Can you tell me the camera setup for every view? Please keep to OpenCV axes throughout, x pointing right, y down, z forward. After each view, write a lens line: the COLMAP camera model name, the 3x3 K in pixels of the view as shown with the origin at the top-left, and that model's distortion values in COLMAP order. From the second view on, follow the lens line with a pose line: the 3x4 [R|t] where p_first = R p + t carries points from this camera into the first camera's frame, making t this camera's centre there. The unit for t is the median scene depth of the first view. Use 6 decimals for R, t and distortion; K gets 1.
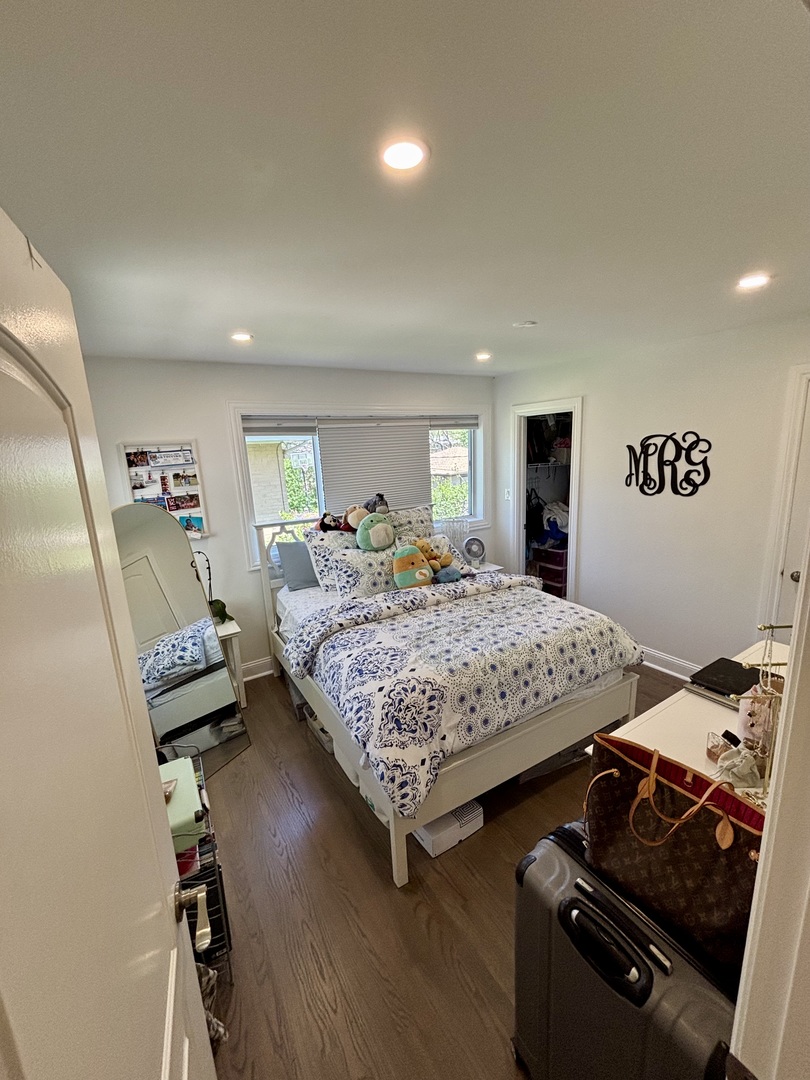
lens RADIAL K [[435.3, 0, 405.0], [0, 435.3, 540.0], [0, 0, 1]] dist [0.000587, -0.000686]
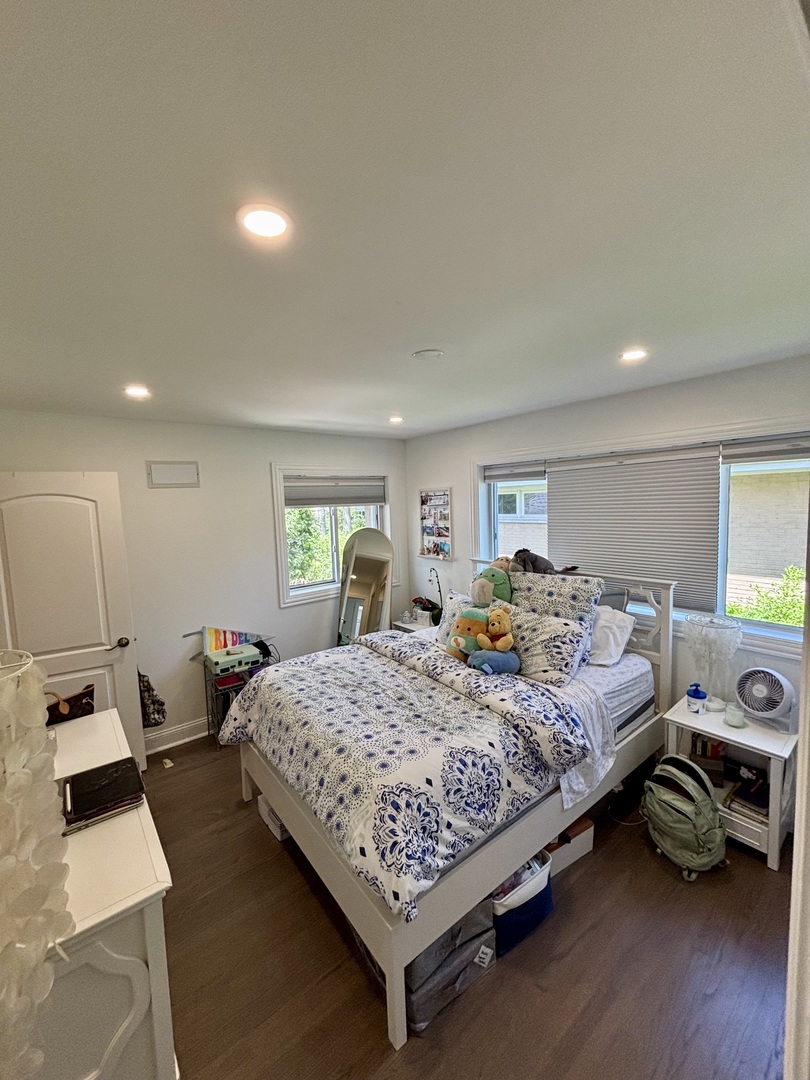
lens RADIAL K [[435.3, 0, 405.0], [0, 435.3, 540.0], [0, 0, 1]] dist [0.000587, -0.000686]
pose [[0.124804, 0.132958, -0.983232, 0.896267], [-0.173864, 0.978578, 0.110260, -0.210292], [0.976829, 0.157188, 0.145247, 0.755856]]
